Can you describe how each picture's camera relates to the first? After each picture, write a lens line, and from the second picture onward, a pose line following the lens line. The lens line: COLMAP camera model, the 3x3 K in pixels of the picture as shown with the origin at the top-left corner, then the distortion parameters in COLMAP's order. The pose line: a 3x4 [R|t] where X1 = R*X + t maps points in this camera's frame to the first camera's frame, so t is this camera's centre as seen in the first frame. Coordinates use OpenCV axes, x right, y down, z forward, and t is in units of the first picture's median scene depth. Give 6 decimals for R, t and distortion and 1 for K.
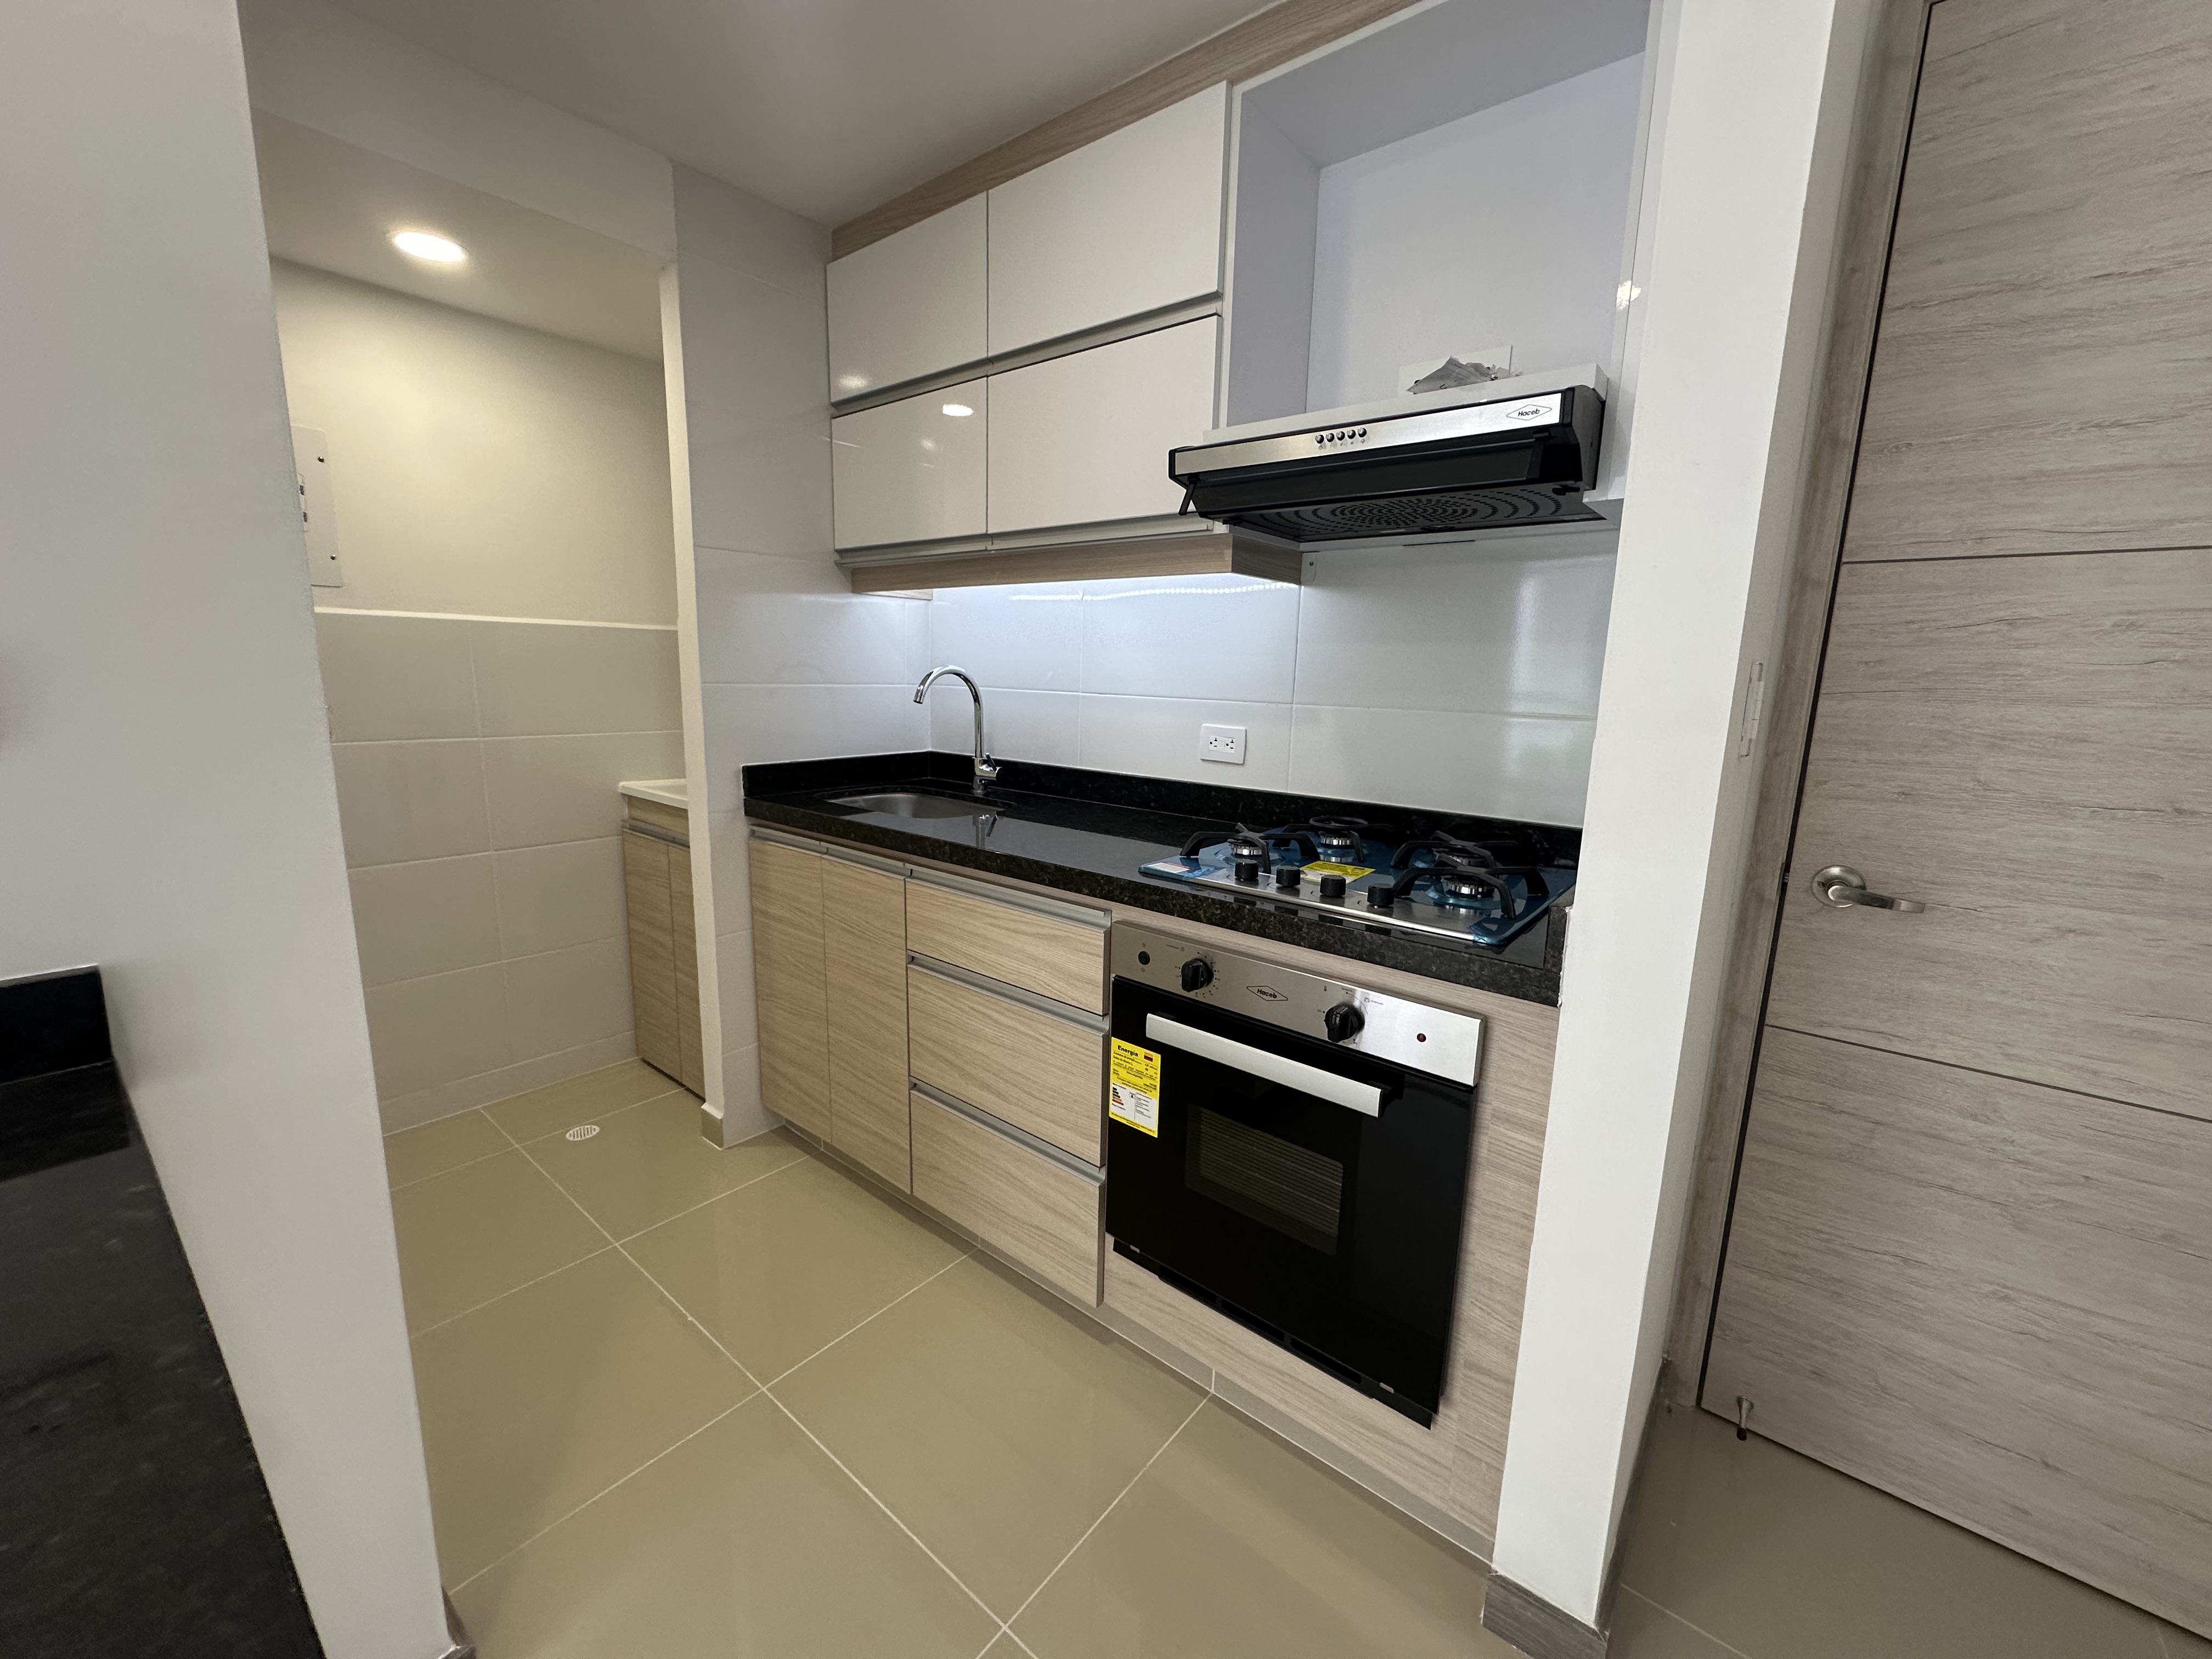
lens RADIAL K [[881.9, 0, 1106.3], [0, 881.9, 824.8], [0, 0, 1]] dist [-0.002032, 0.000289]
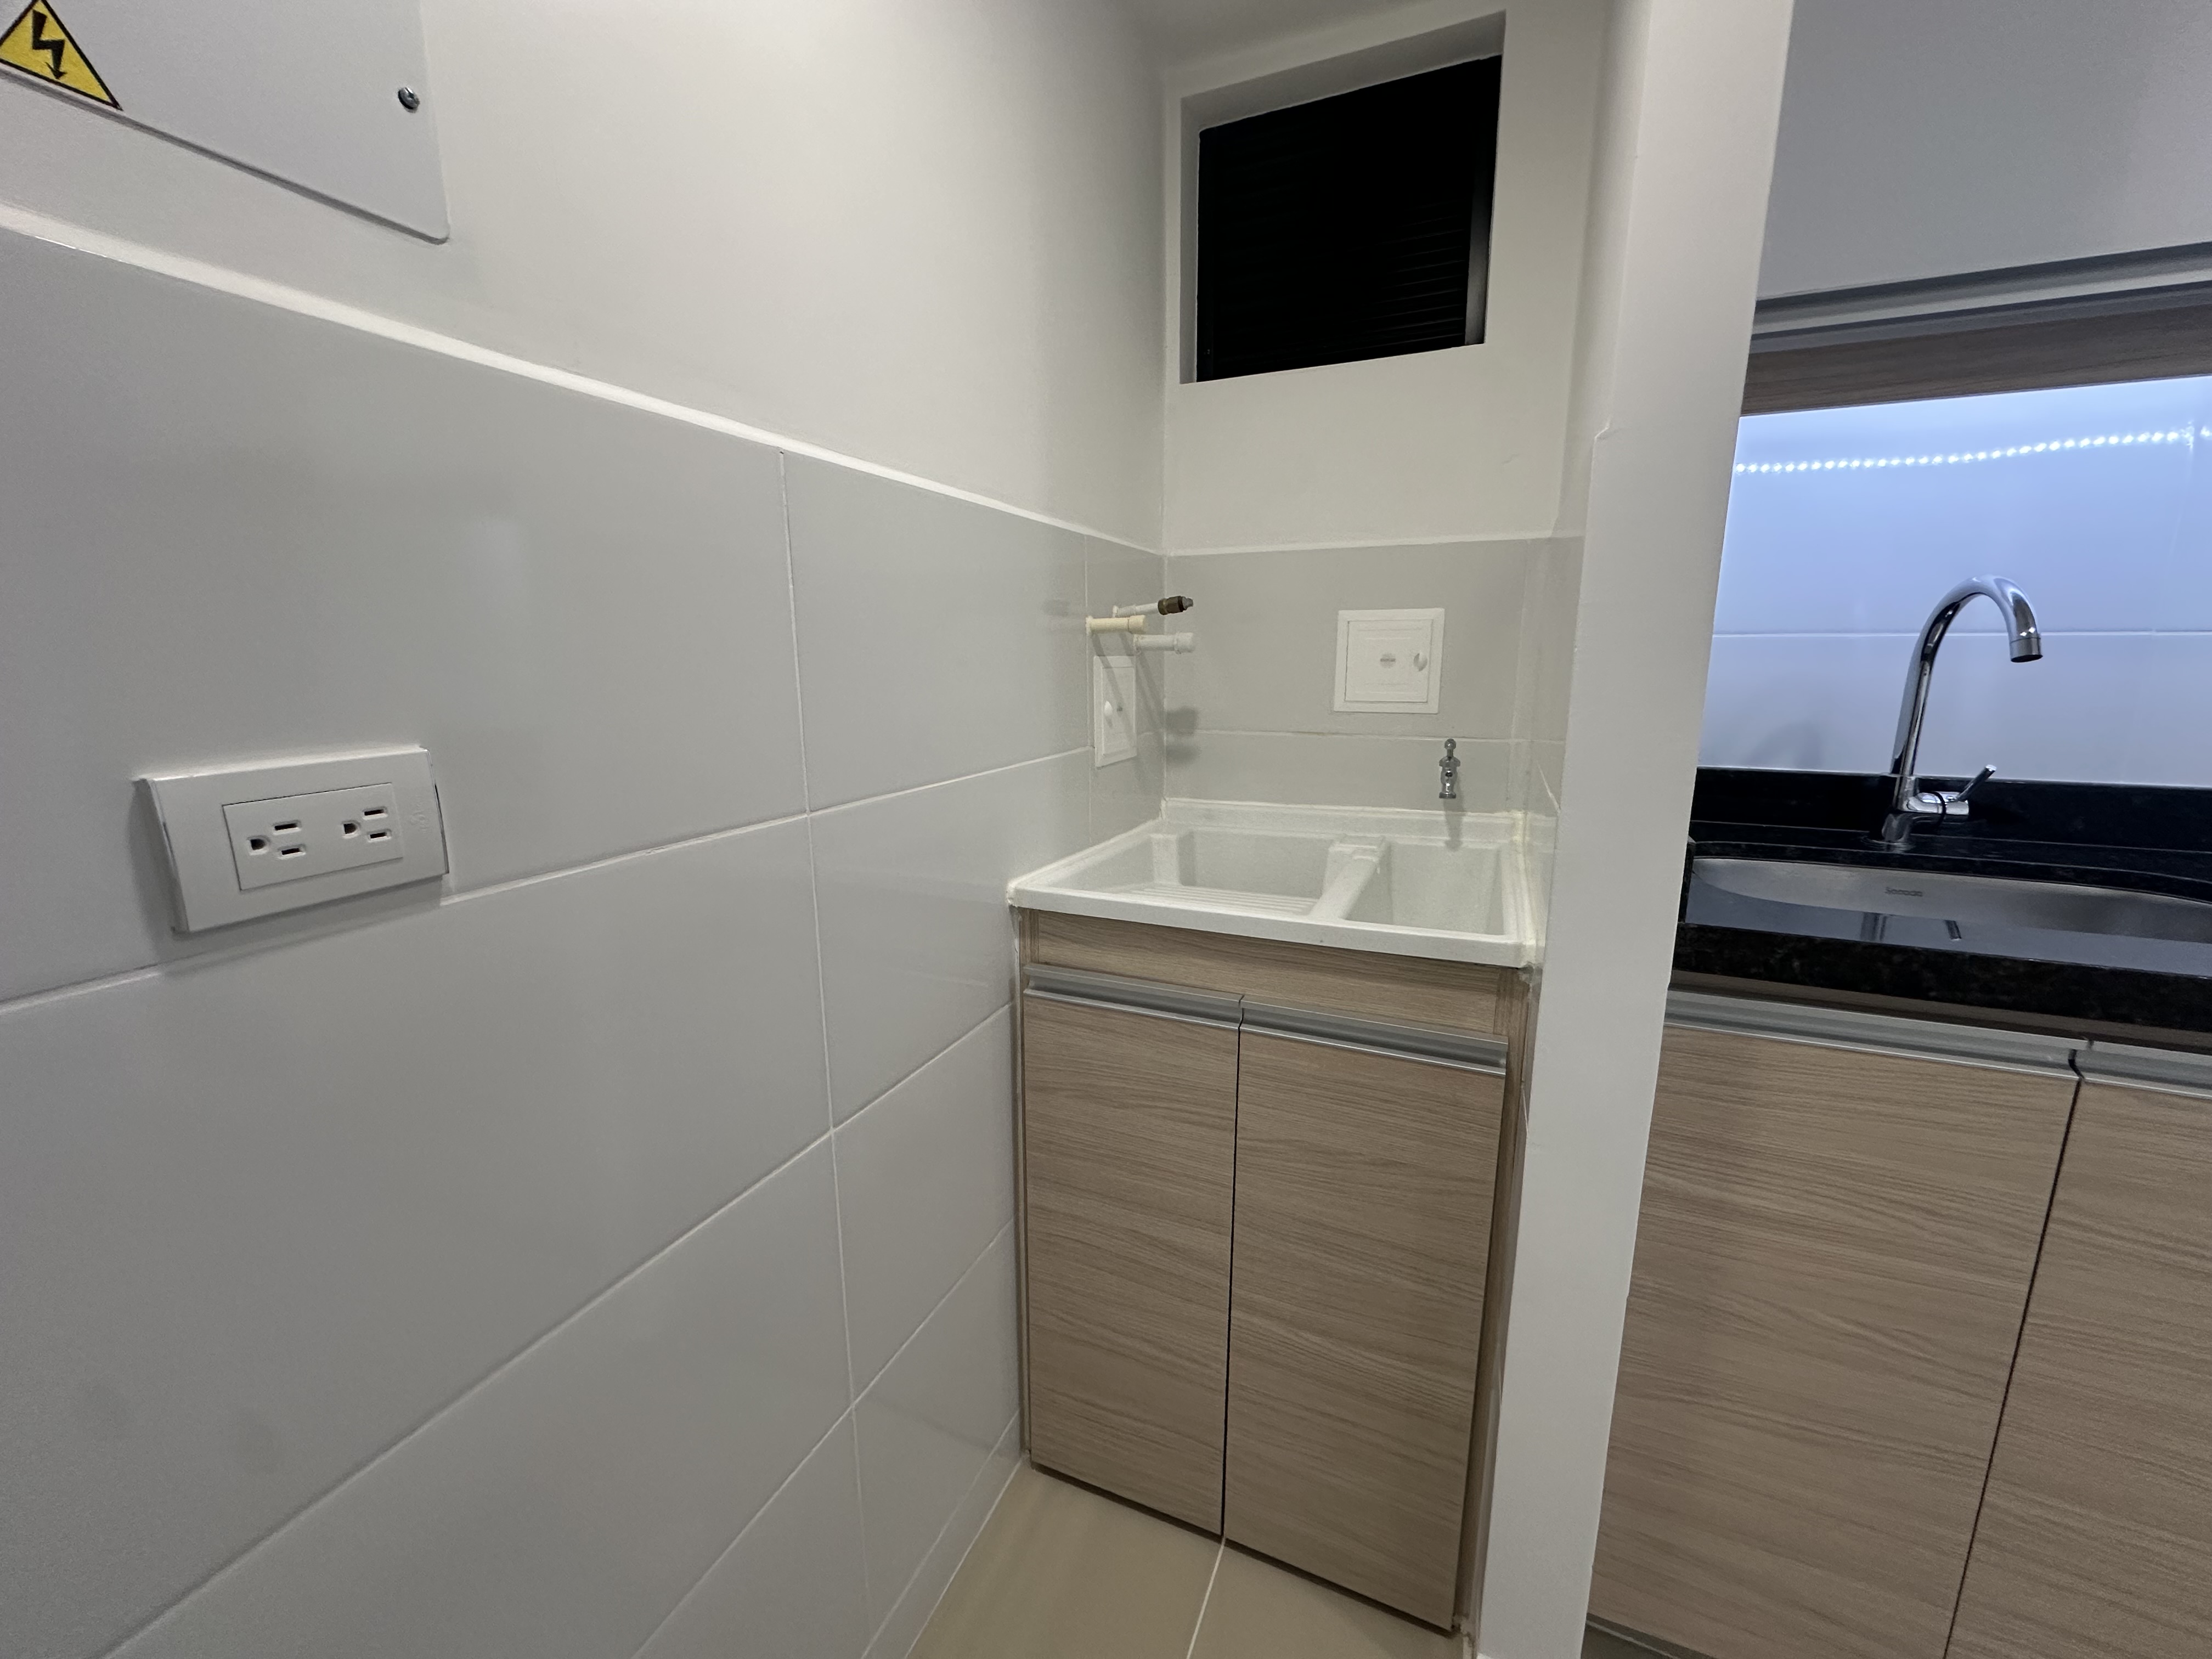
lens RADIAL K [[881.9, 0, 1106.3], [0, 881.9, 824.8], [0, 0, 1]] dist [-0.002032, 0.000289]
pose [[0.961128, -0.080402, 0.264139, -0.879498], [0.074234, 0.996686, 0.033267, -0.123724], [-0.265938, -0.012366, 0.963911, 0.822061]]
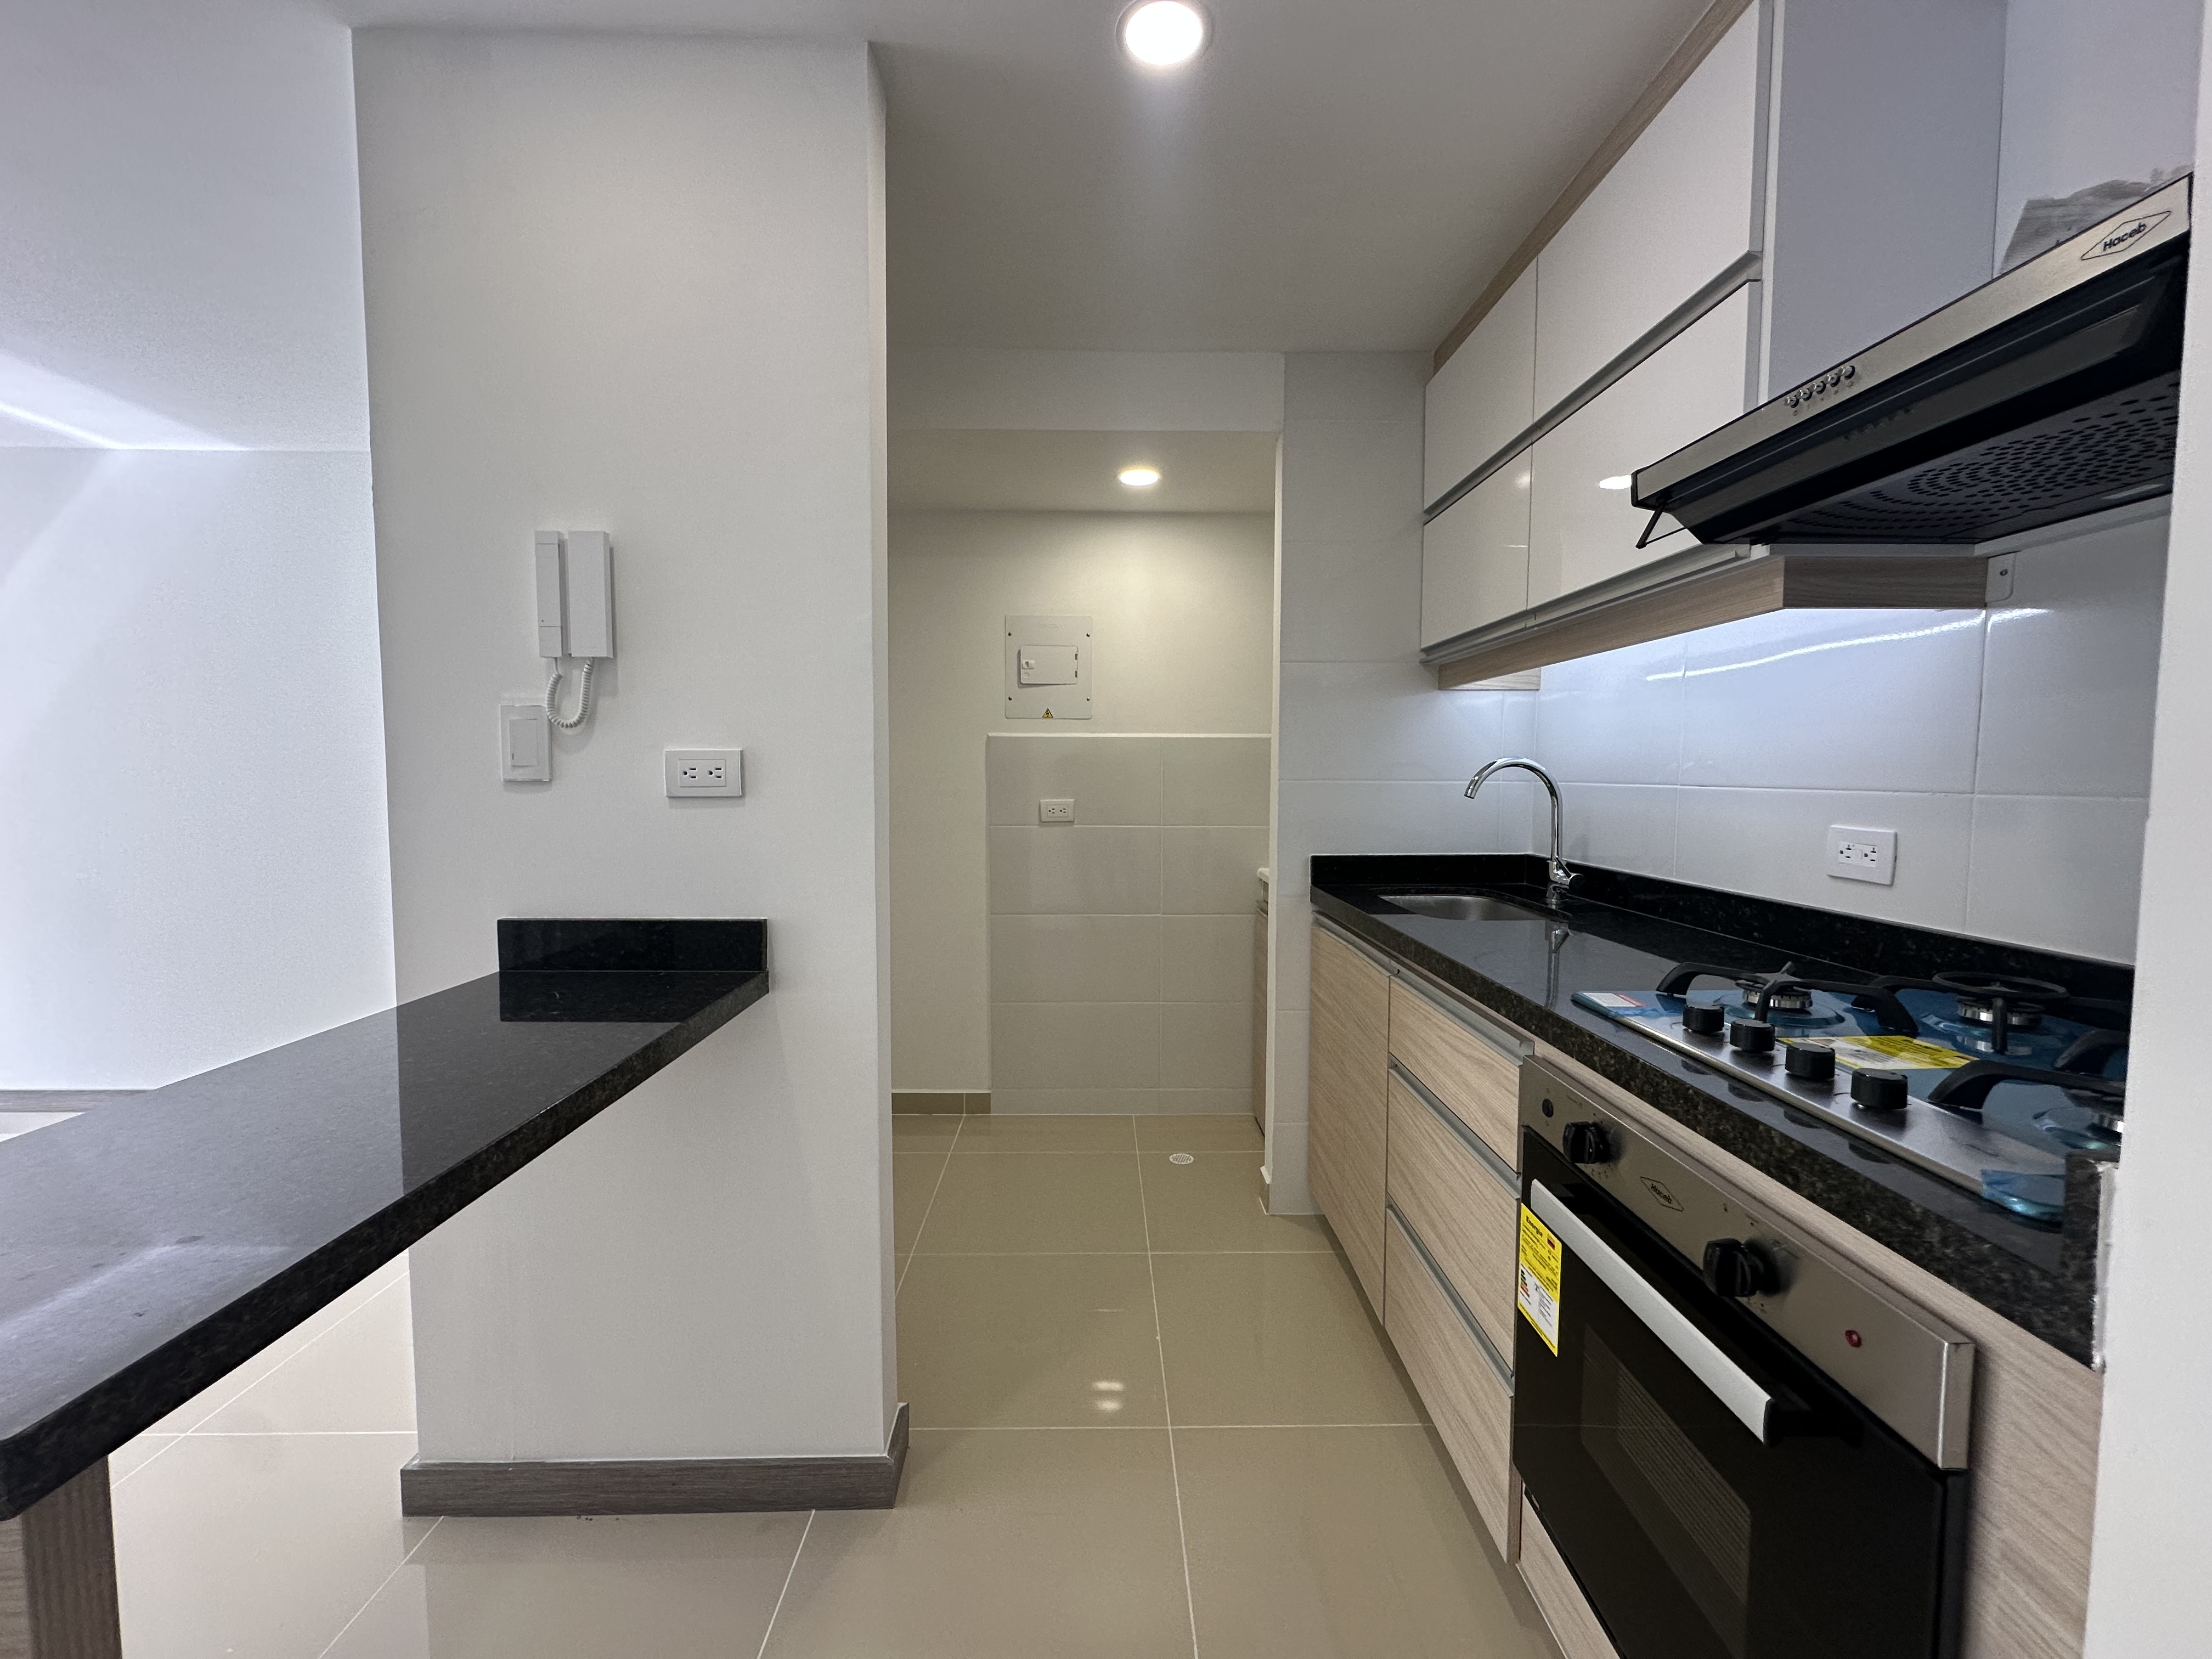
lens RADIAL K [[881.9, 0, 1106.3], [0, 881.9, 824.8], [0, 0, 1]] dist [-0.002032, 0.000289]
pose [[0.645938, 0.022963, -0.763045, 0.293023], [-0.120366, 0.990108, -0.072096, 0.005166], [0.753841, 0.138414, 0.642312, 0.132006]]
